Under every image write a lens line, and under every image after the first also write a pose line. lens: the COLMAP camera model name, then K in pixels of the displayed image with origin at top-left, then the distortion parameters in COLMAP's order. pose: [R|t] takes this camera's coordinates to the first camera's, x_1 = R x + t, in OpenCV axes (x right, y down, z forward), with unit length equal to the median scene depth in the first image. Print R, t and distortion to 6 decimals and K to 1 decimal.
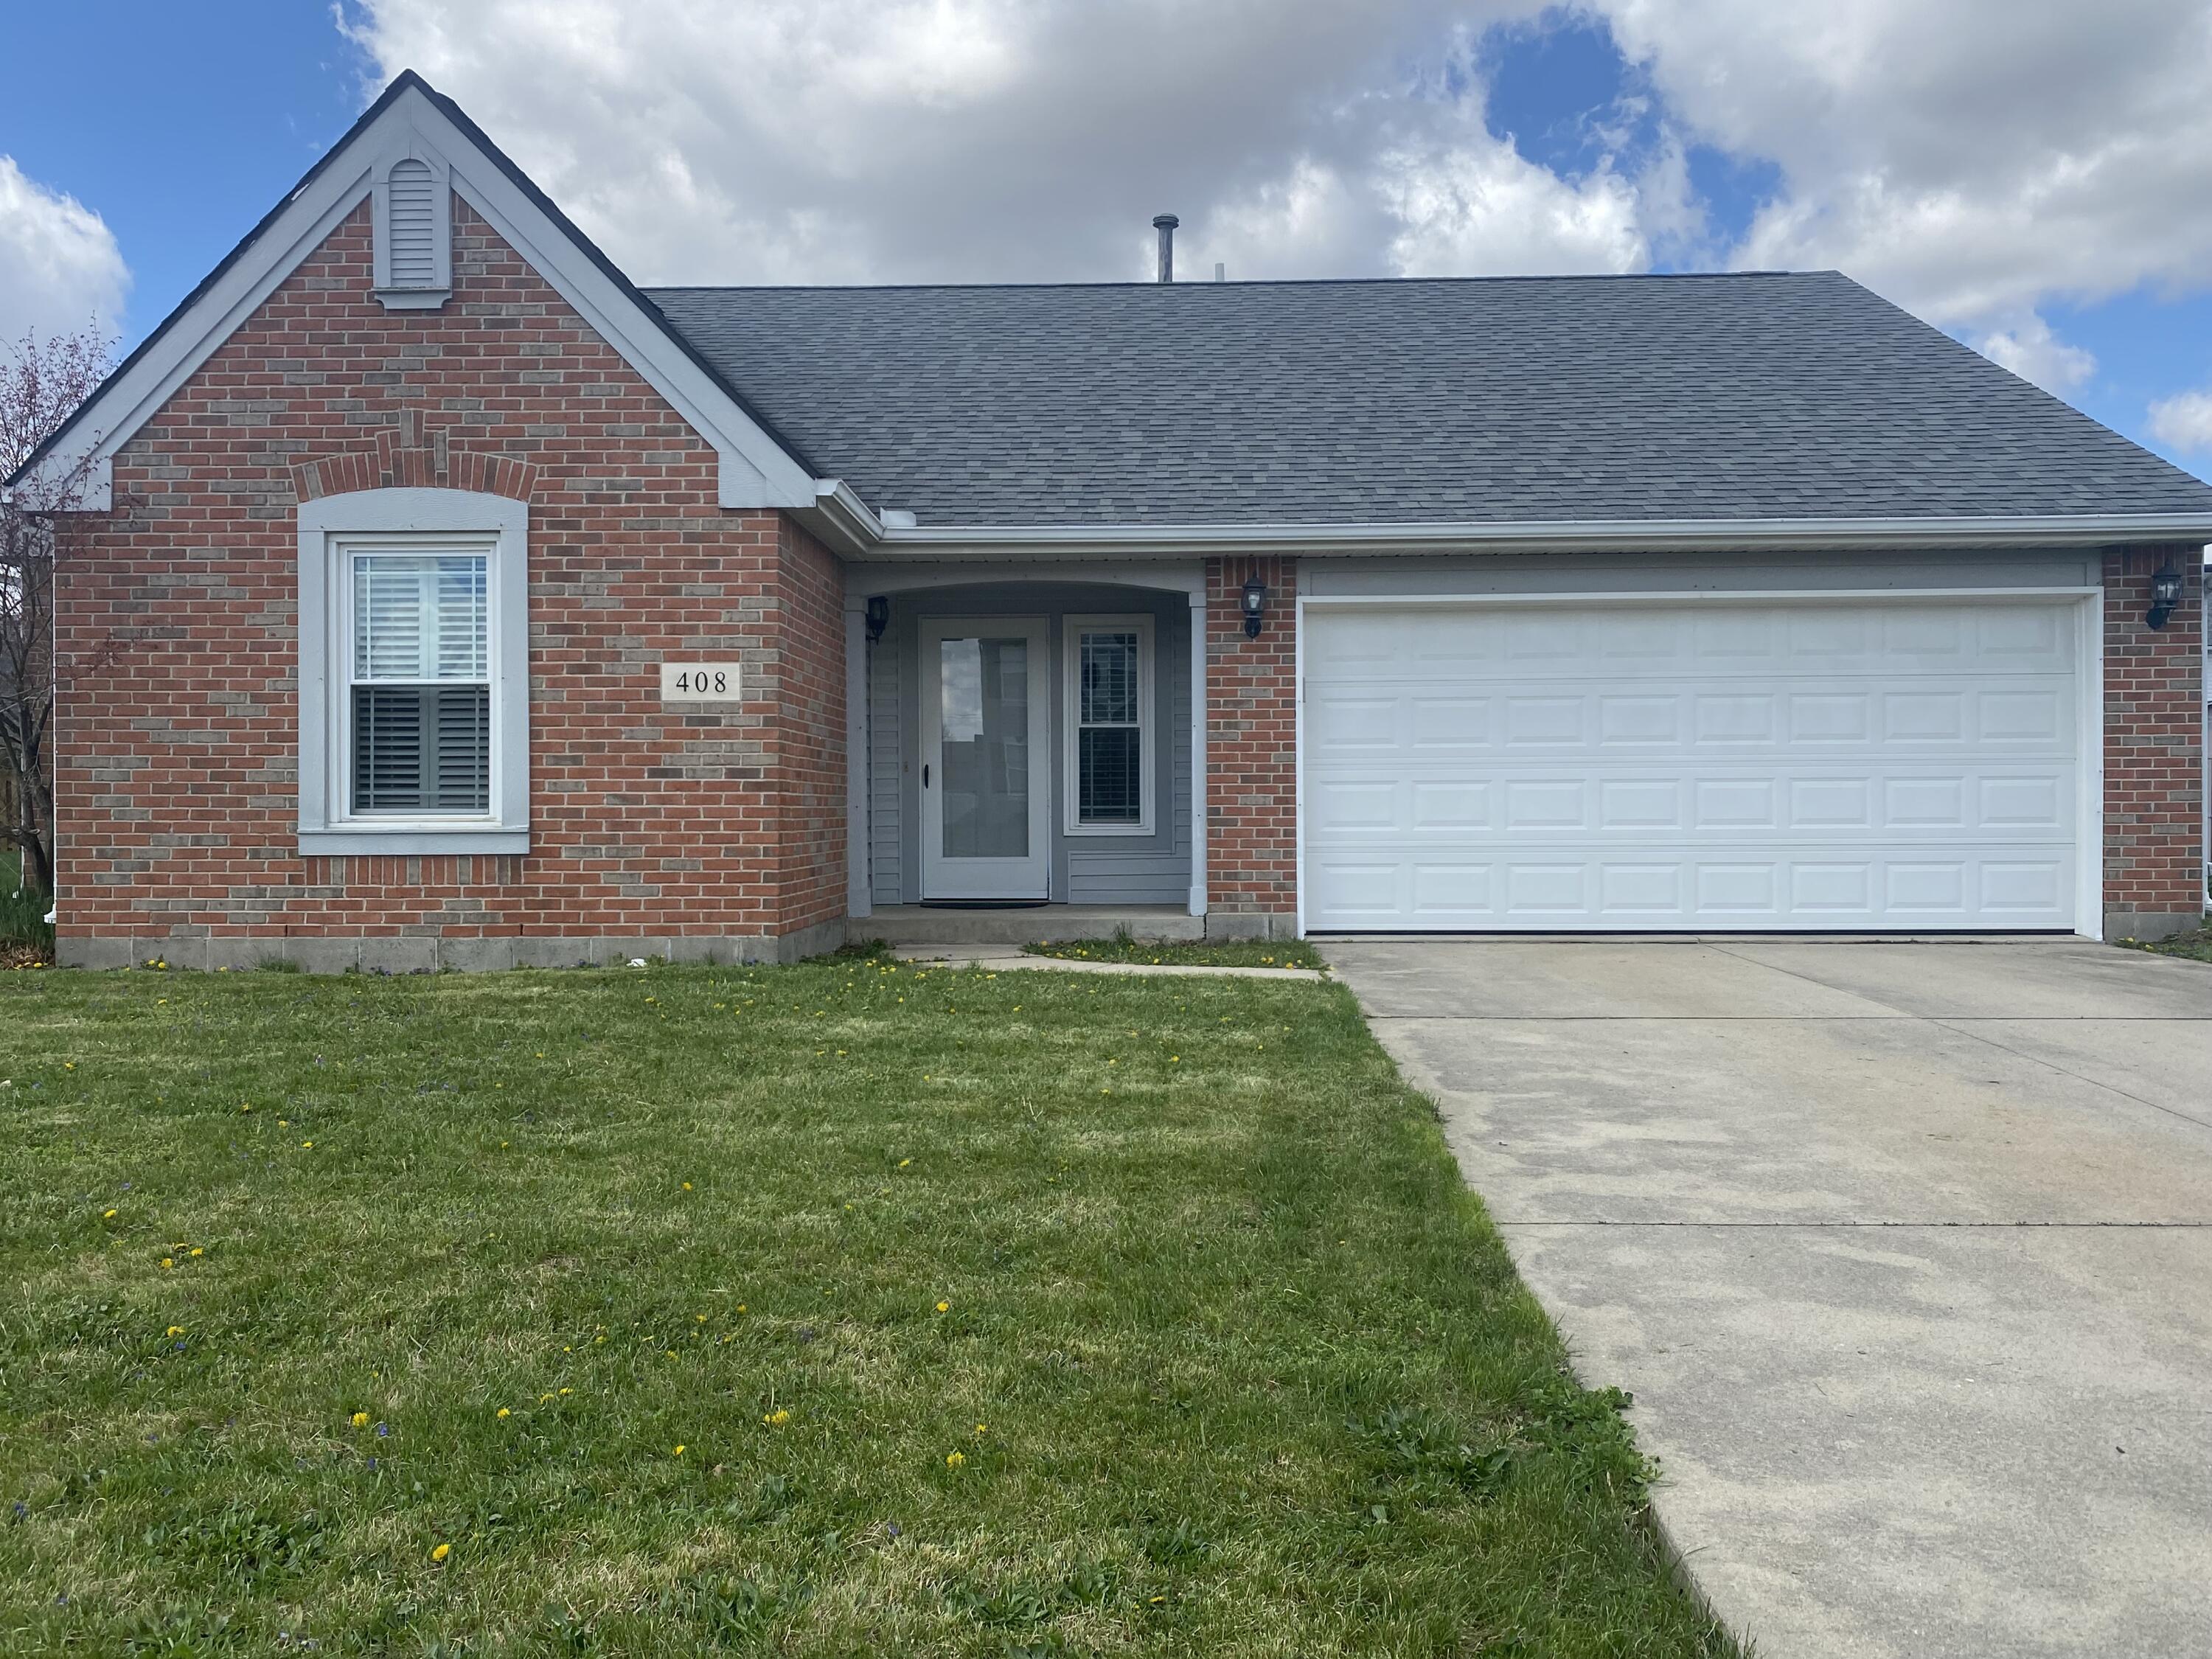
lens RADIAL K [[1842.4, 0, 1106.0], [0, 1842.4, 829.5], [0, 0, 1]] dist [0.061295, -0.171749]
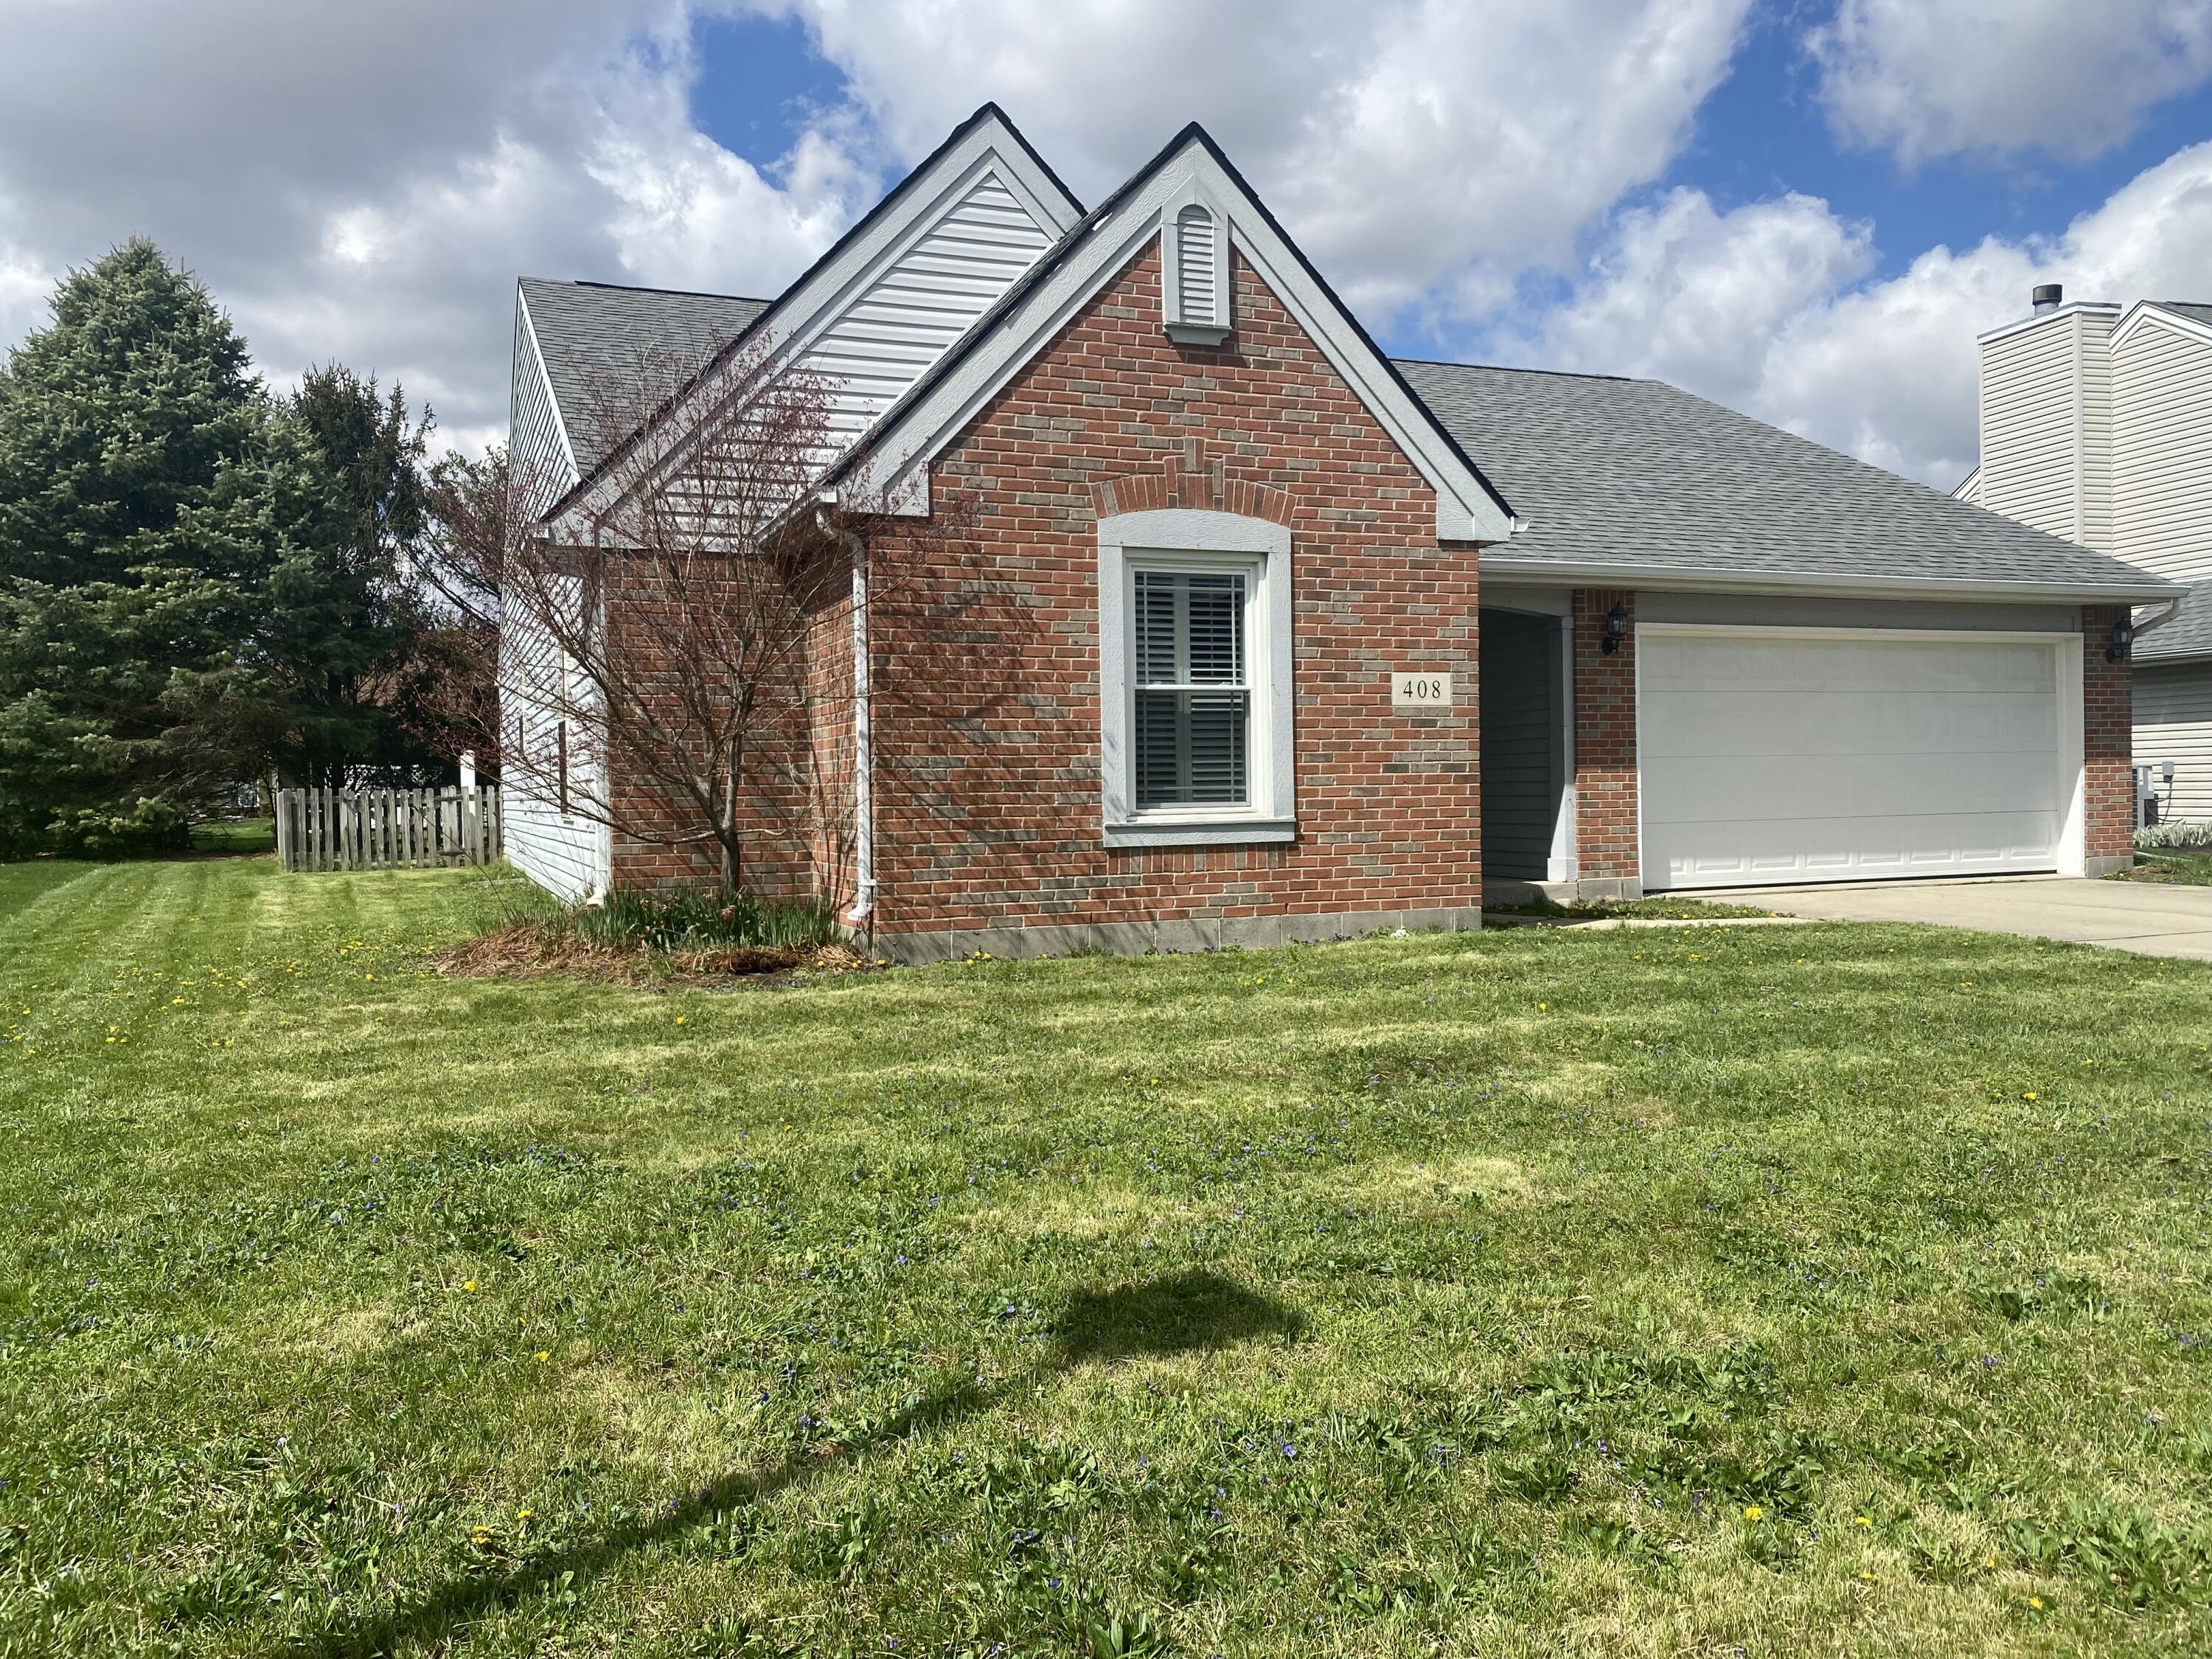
lens RADIAL K [[1694.3, 0, 1106.0], [0, 1694.3, 829.5], [0, 0, 1]] dist [0.140292, -0.428870]
pose [[0.921897, -0.021908, 0.386816, -0.817274], [0.019441, 0.999758, 0.010290, -0.006826], [-0.386947, -0.001966, 0.922100, 0.090678]]
